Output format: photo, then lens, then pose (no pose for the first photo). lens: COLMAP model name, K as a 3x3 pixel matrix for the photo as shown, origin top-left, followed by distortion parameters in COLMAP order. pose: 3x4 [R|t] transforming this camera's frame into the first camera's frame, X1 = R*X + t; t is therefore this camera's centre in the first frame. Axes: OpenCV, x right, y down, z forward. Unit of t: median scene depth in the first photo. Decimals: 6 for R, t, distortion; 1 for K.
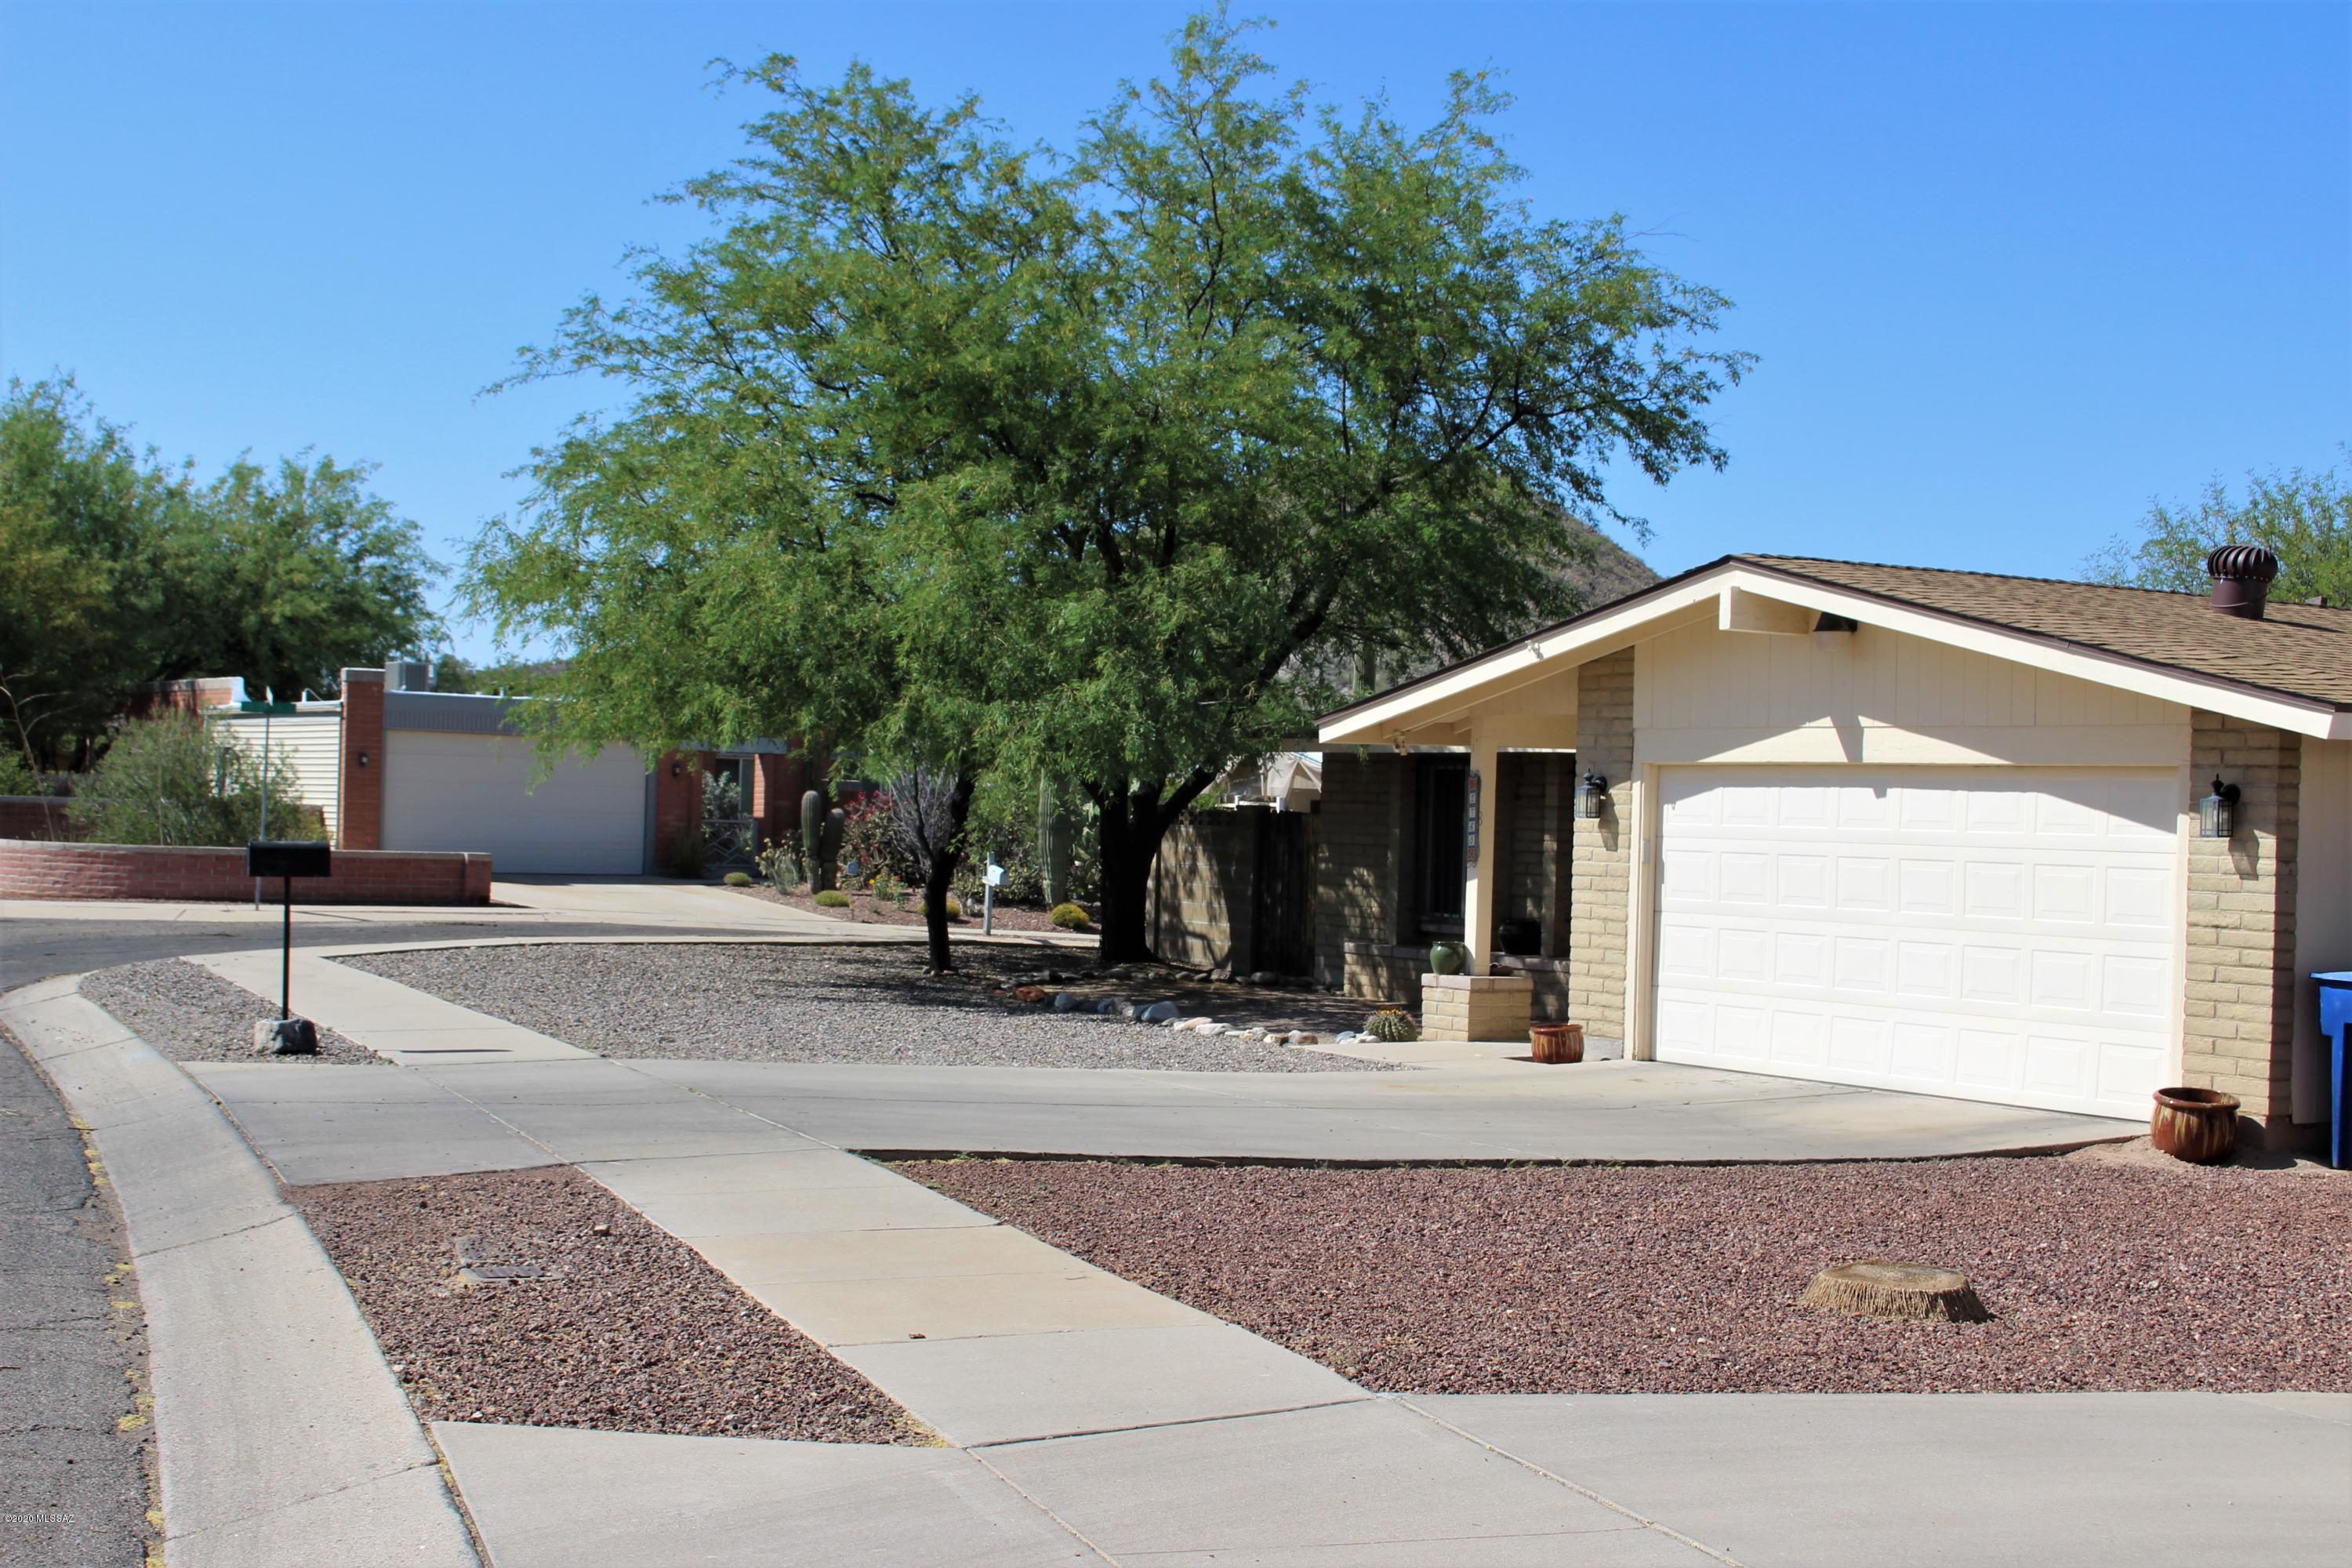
lens RADIAL K [[3200.5, 0, 1176.0], [0, 3200.5, 784.0], [0, 0, 1]] dist [0.006842, -0.016818]
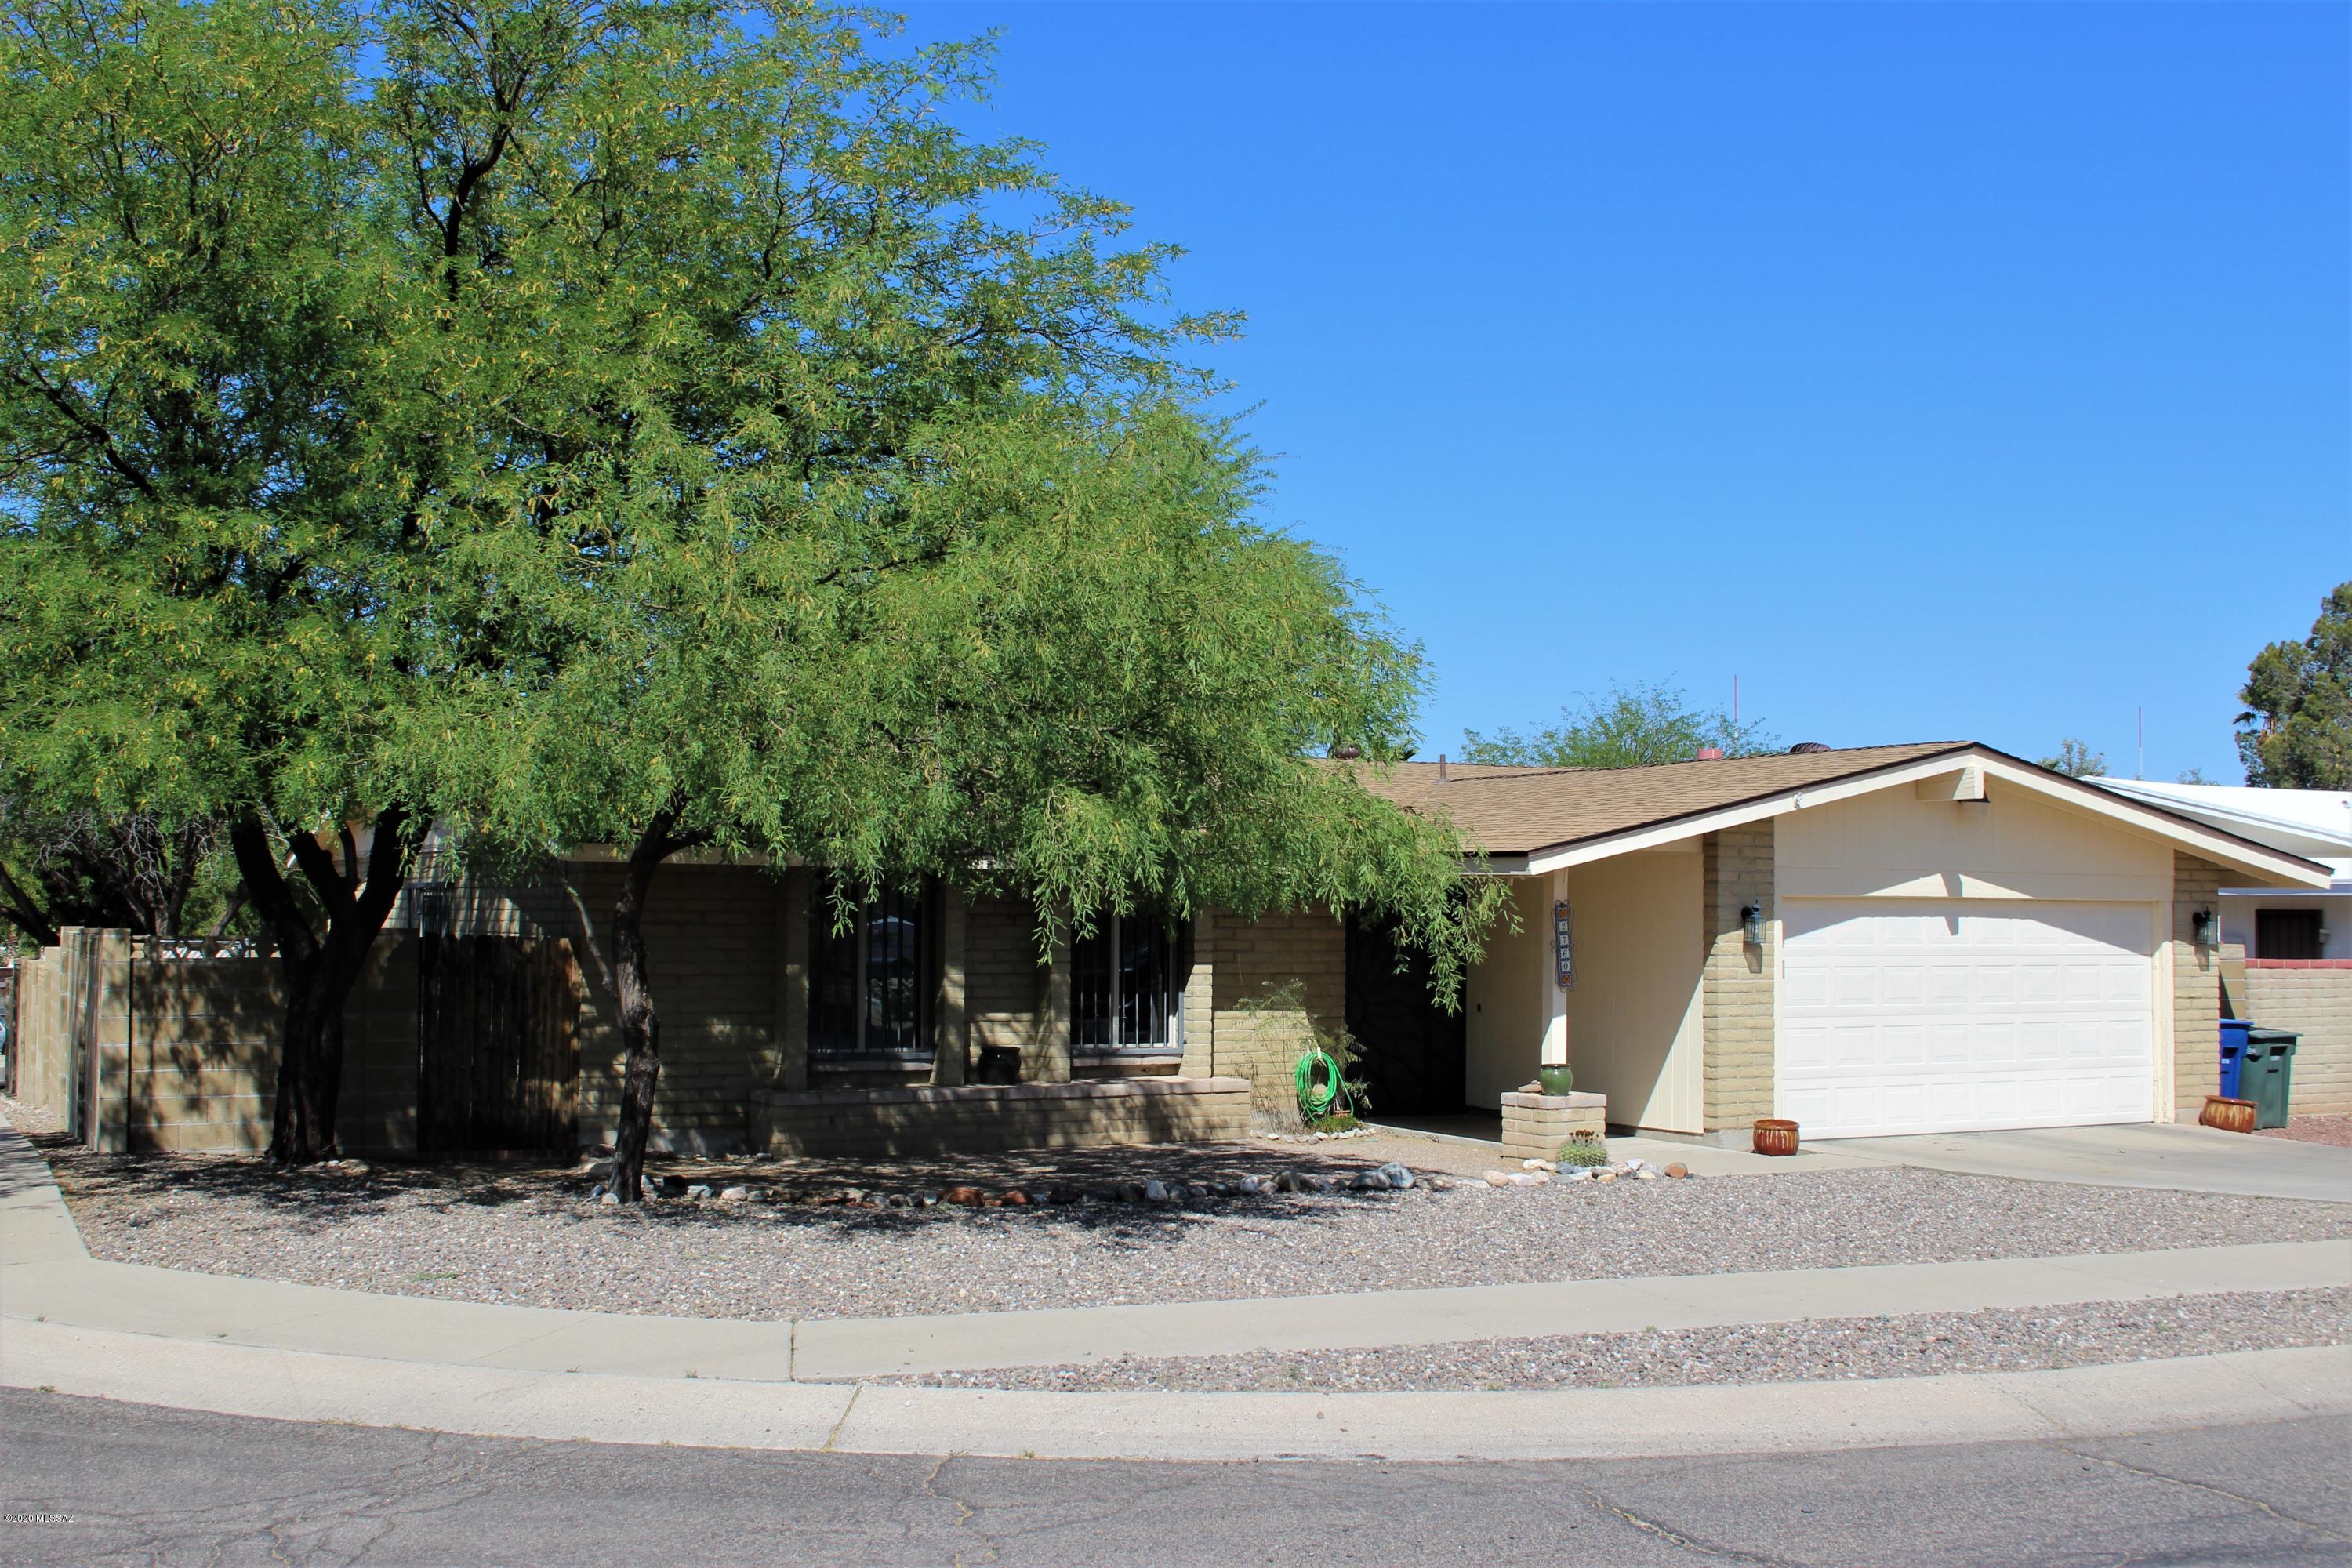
lens RADIAL K [[2520.5, 0, 1176.0], [0, 2520.5, 784.0], [0, 0, 1]] dist [-0.052056, -0.000276]
pose [[0.046953, 0.026150, 0.998555, -0.882474], [-0.013803, 0.999579, -0.025528, -0.023259], [-0.998802, -0.012584, 0.047294, 1.288210]]
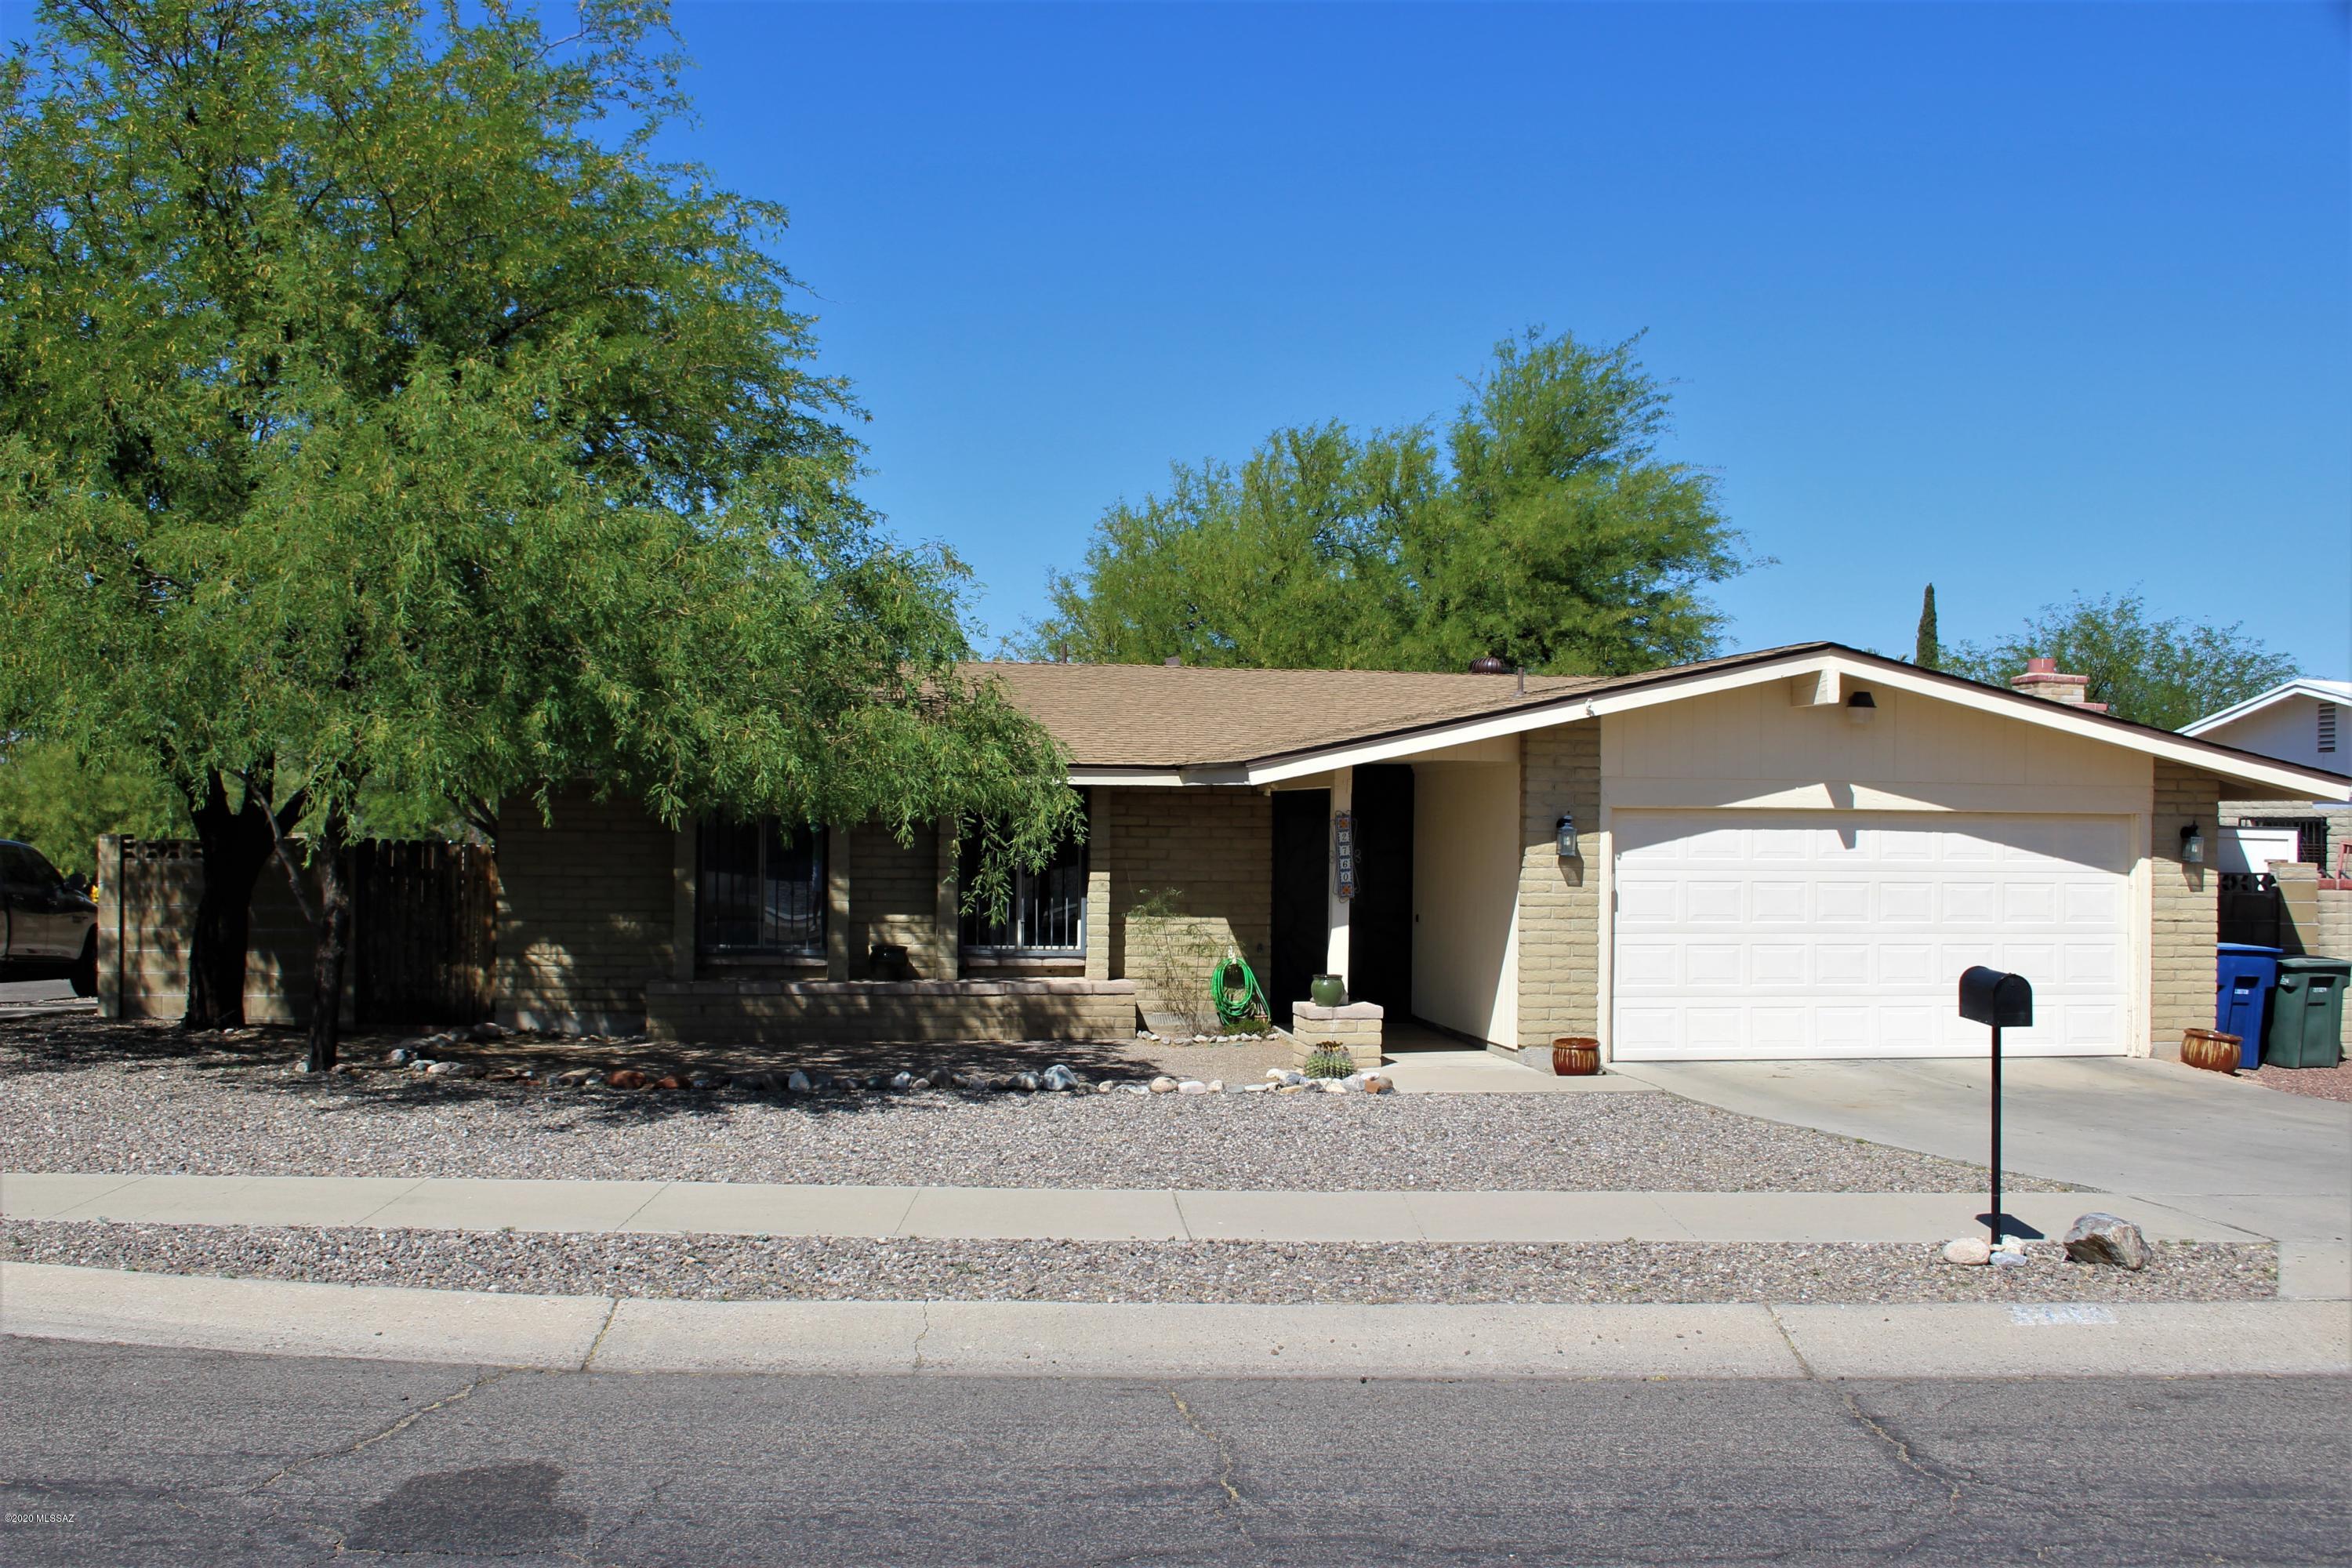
lens RADIAL K [[2294.3, 0, 1169.6], [0, 2294.3, 809.1], [0, 0, 1]] dist [-0.065970, 0.004425]
pose [[0.380629, -0.017036, 0.924571, -0.742319], [-0.007445, 0.999741, 0.021487, -0.024373], [-0.924698, -0.015062, 0.380404, 0.905783]]
